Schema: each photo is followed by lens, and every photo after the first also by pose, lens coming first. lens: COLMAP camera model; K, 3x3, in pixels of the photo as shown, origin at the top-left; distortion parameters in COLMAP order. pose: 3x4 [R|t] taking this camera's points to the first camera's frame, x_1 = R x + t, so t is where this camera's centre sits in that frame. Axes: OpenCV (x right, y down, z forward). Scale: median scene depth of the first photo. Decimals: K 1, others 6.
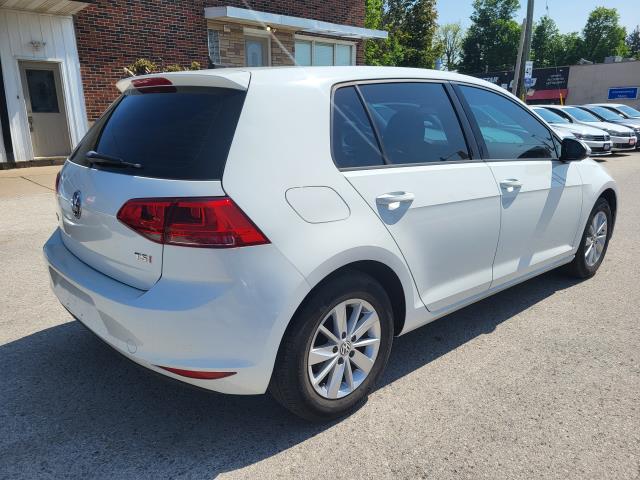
lens RADIAL K [[484.0, 0, 328.5], [0, 484.0, 251.1], [0, 0, 1]] dist [0.050271, -0.025791]
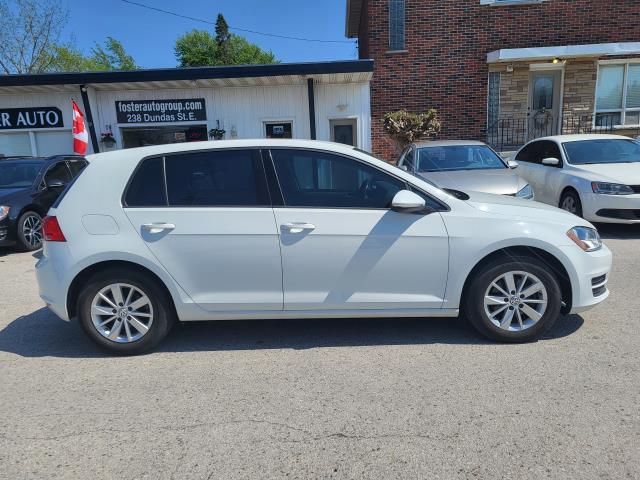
lens RADIAL K [[484.0, 0, 320.6], [0, 484.0, 241.4], [0, 0, 1]] dist [0.050271, -0.025791]
pose [[0.726104, 0.096715, -0.680750, 1.582309], [-0.151827, 0.988172, -0.021551, -0.104414], [0.670613, 0.119004, 0.732199, 0.193856]]
